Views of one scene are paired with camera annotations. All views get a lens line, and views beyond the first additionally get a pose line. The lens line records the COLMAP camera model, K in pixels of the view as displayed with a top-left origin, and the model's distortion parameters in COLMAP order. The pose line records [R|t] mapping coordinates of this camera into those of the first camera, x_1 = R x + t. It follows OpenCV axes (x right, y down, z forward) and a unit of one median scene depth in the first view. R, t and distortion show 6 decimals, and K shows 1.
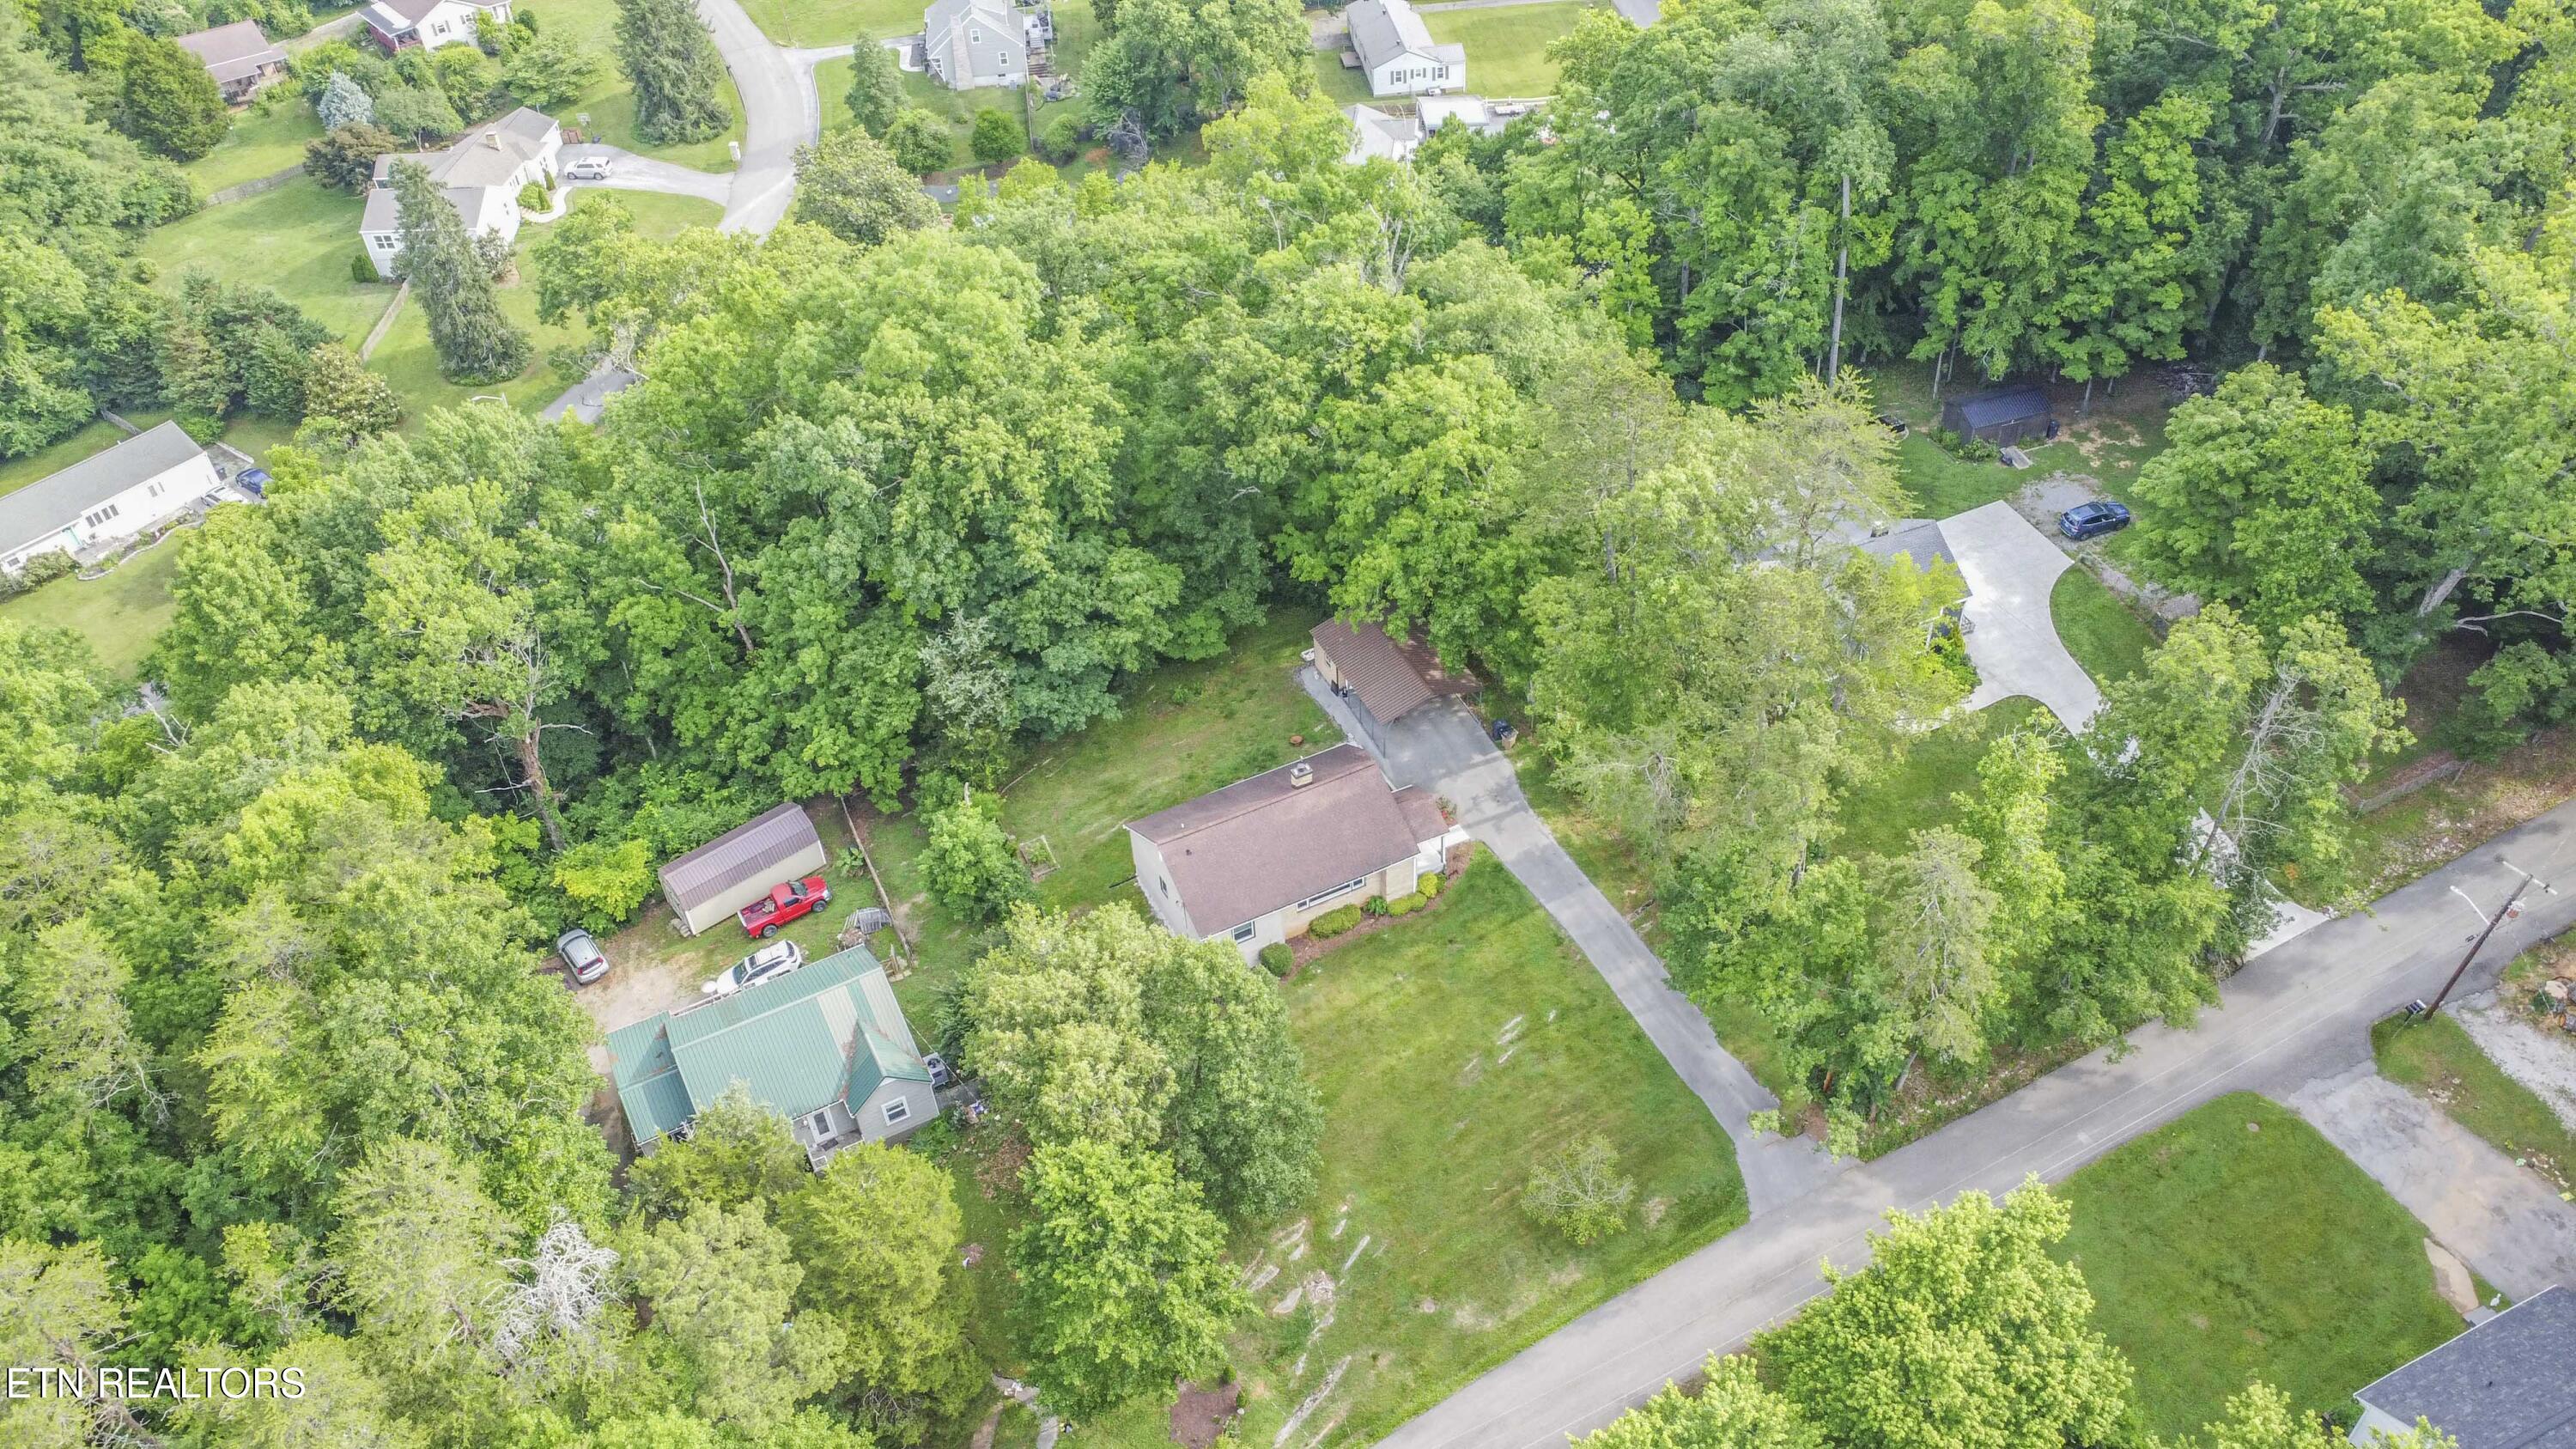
lens RADIAL K [[1925.8, 0, 1288.0], [0, 1925.8, 724.5], [0, 0, 1]] dist [-0.145727, 0.235385]
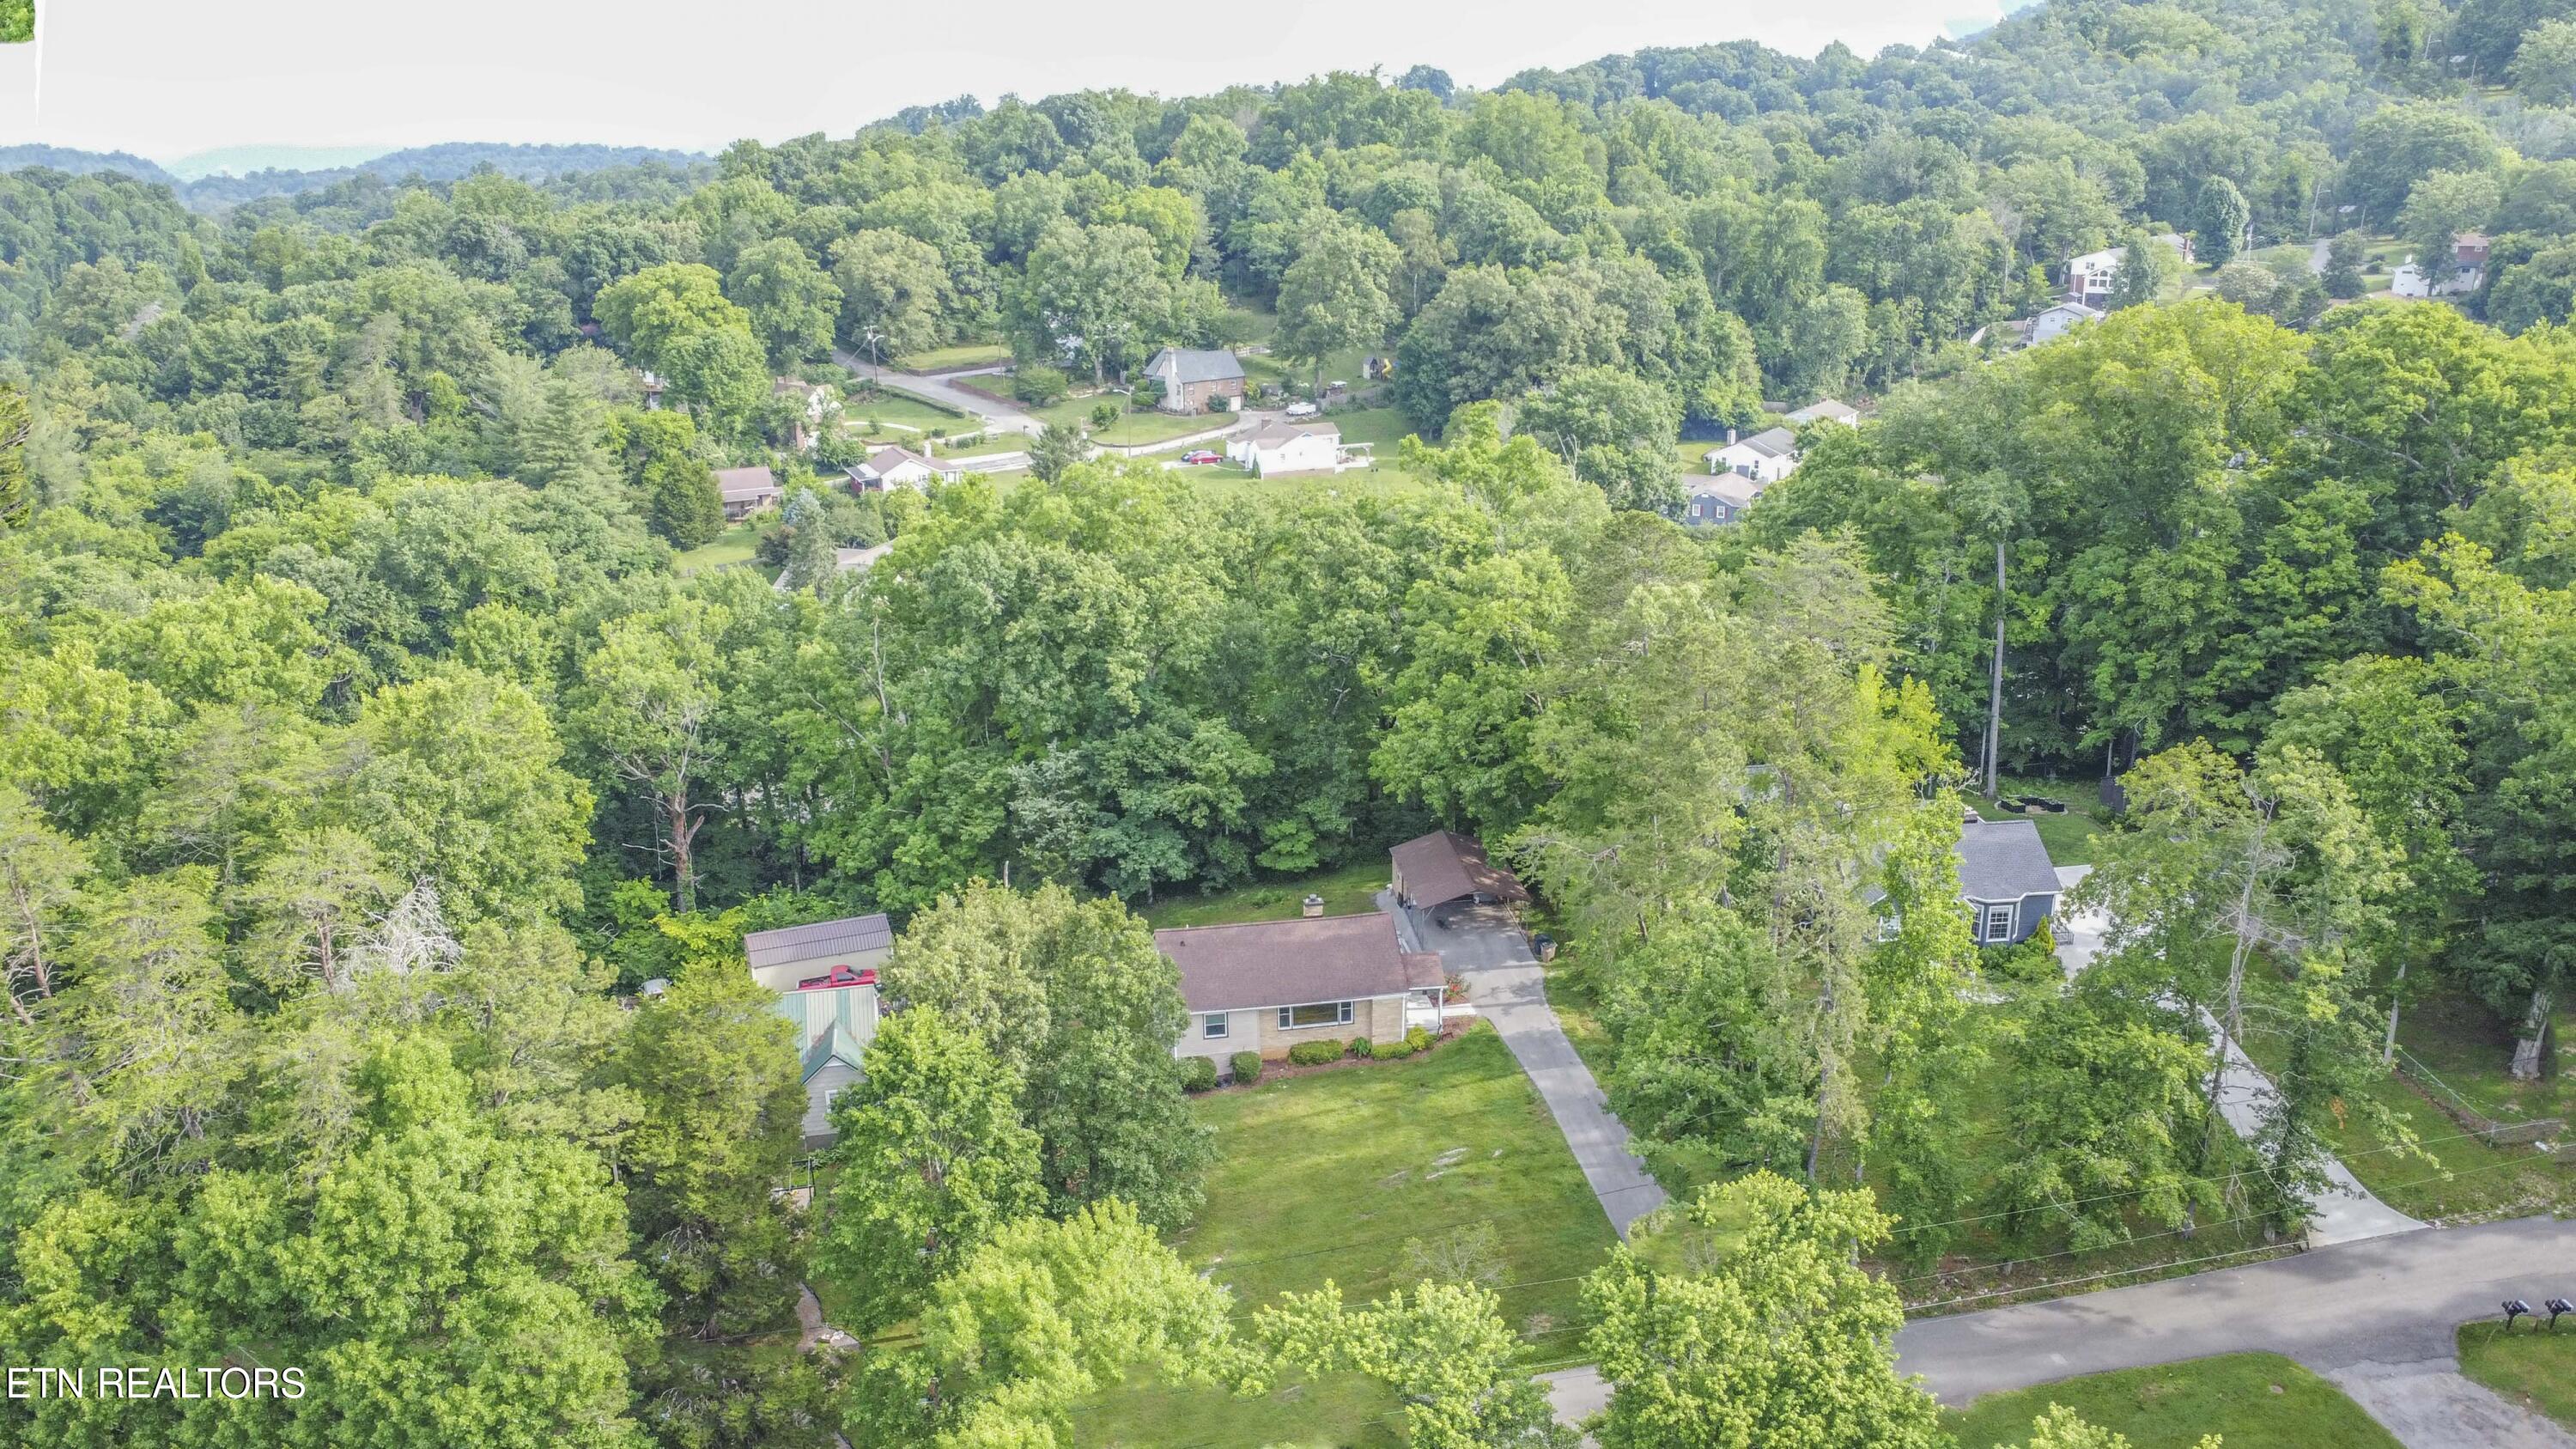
lens RADIAL K [[1917.5, 0, 1288.0], [0, 1917.5, 724.5], [0, 0, 1]] dist [-0.159167, 0.250572]
pose [[0.957470, 0.119539, -0.262604, 0.237719], [-0.210610, 0.911646, -0.352909, 0.285200], [0.197216, 0.393207, 0.898050, 0.043369]]
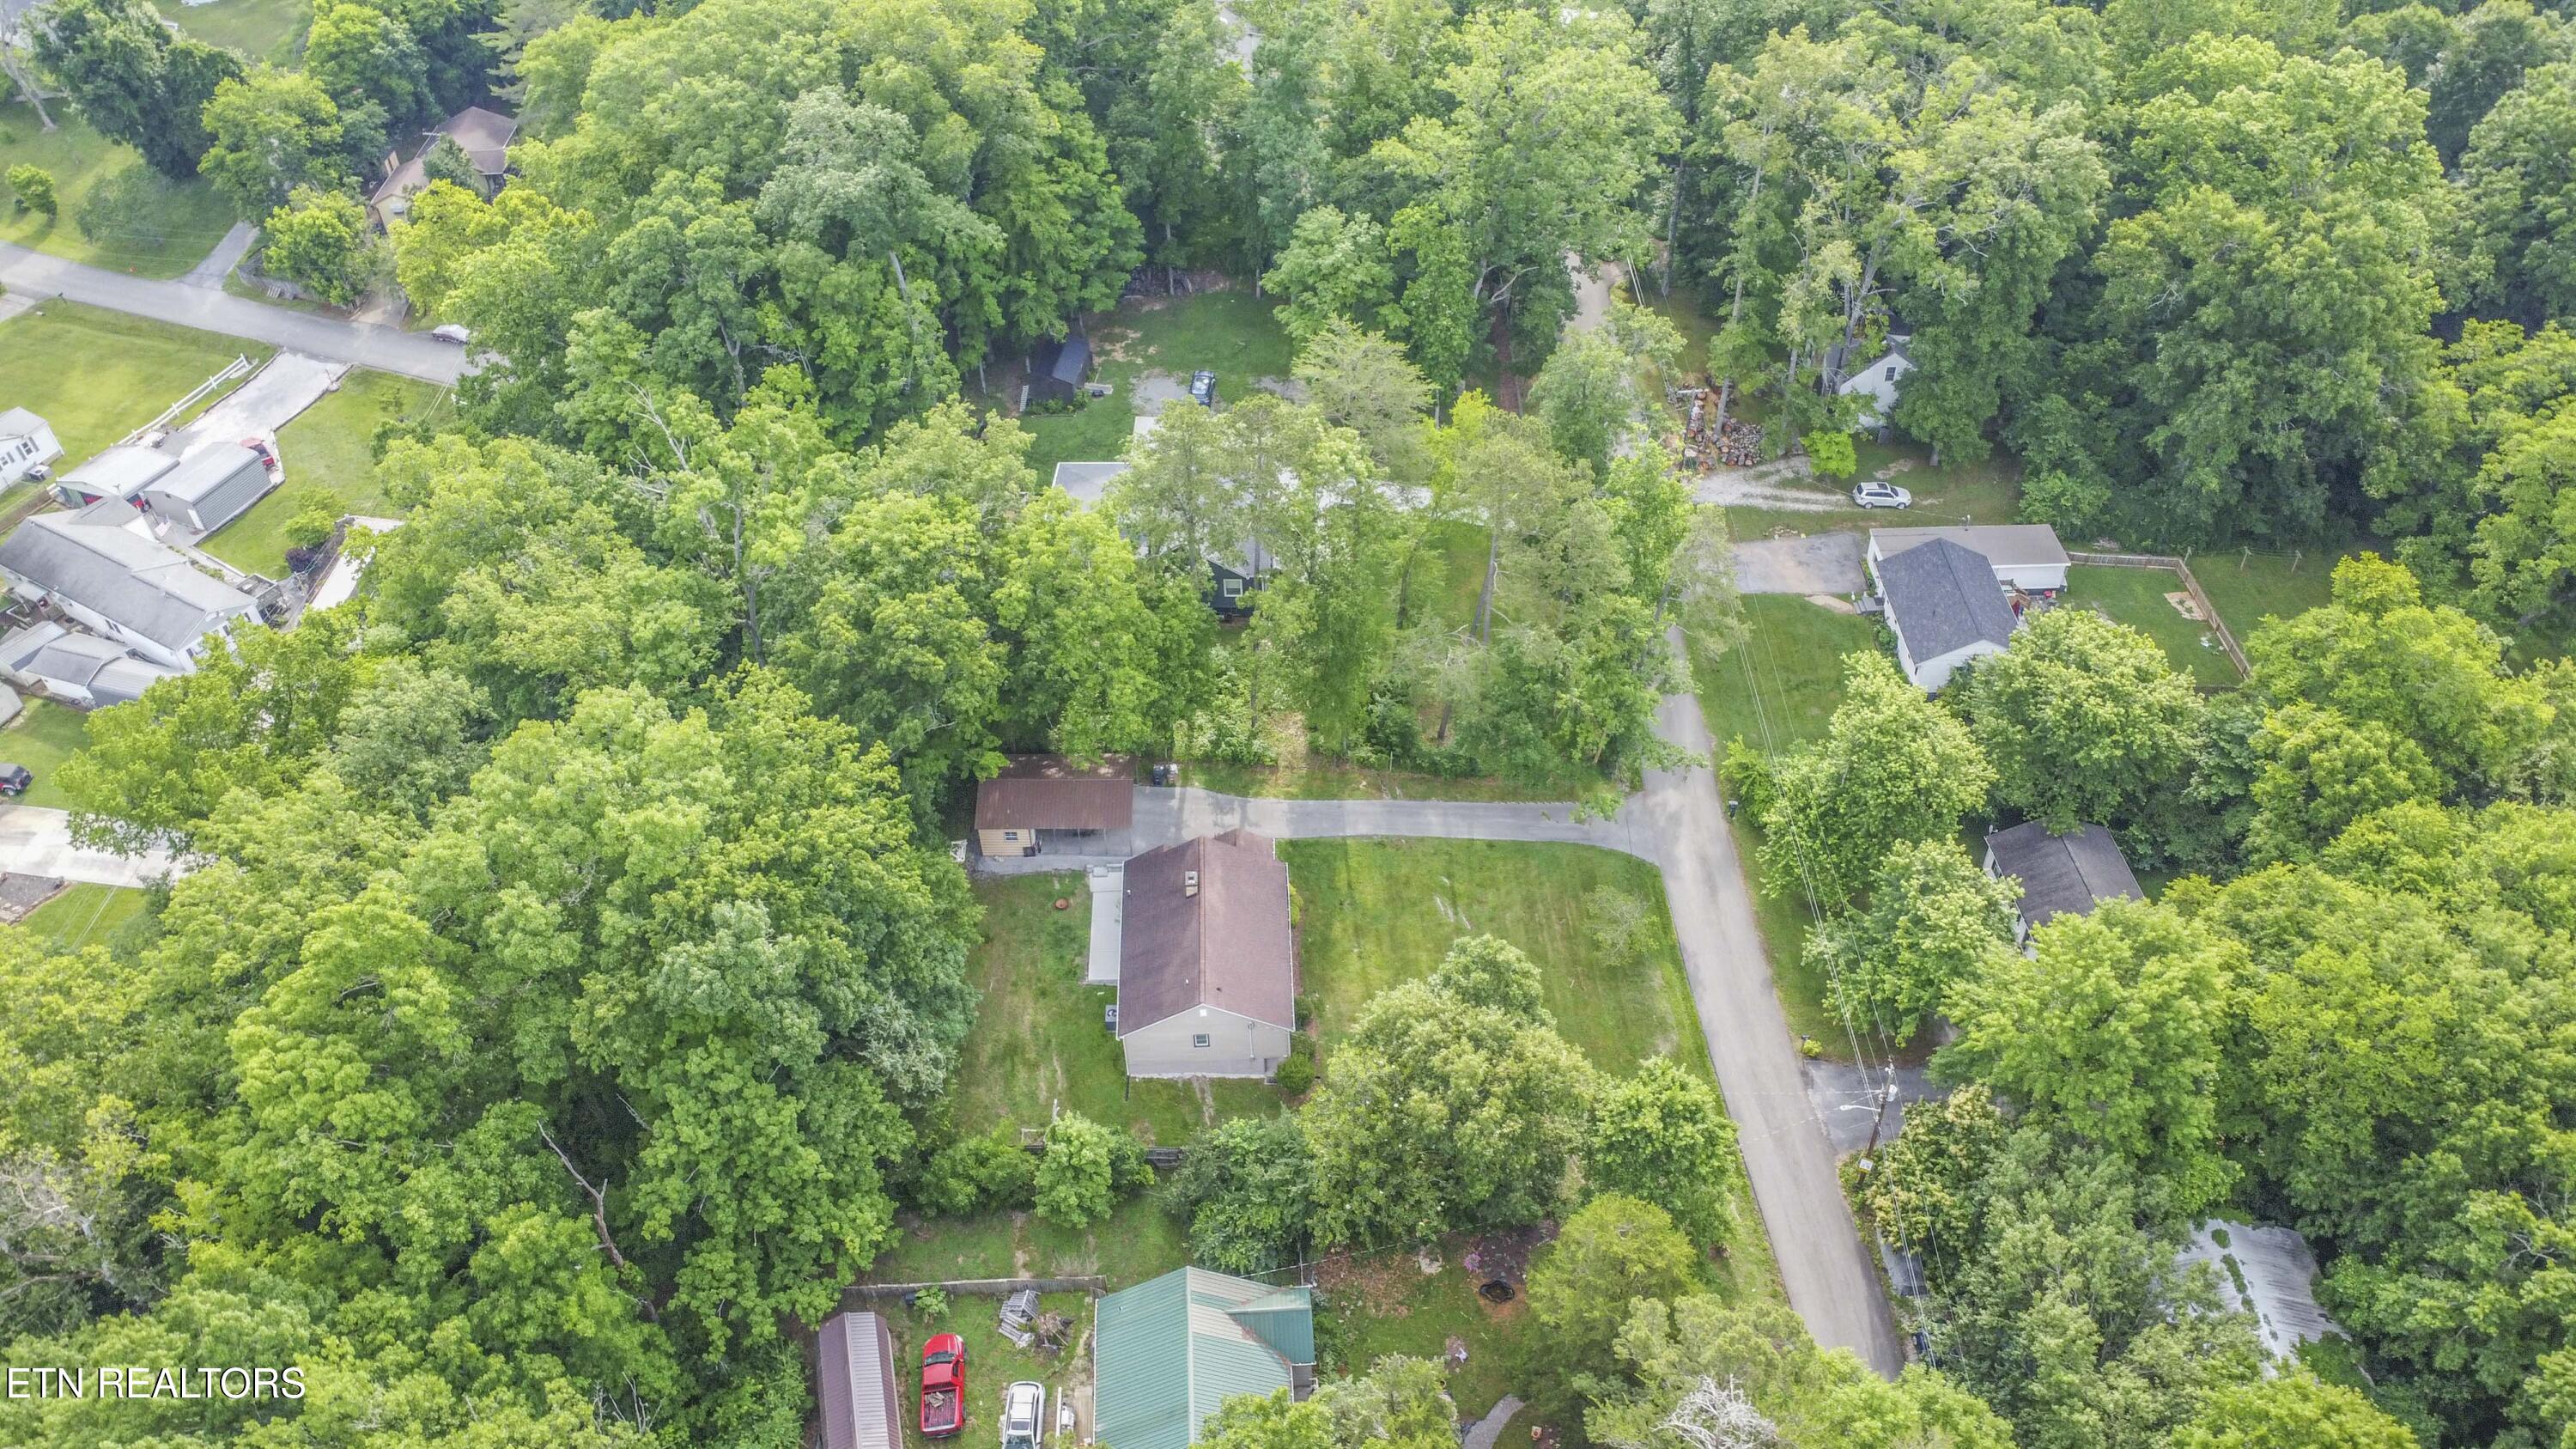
lens RADIAL K [[1925.8, 0, 1288.0], [0, 1925.8, 724.5], [0, 0, 1]] dist [-0.145727, 0.235385]
pose [[0.423669, -0.582104, 0.694017, -0.637803], [0.592600, 0.757584, 0.273663, -0.290355], [-0.685077, 0.295331, 0.665920, 0.203861]]
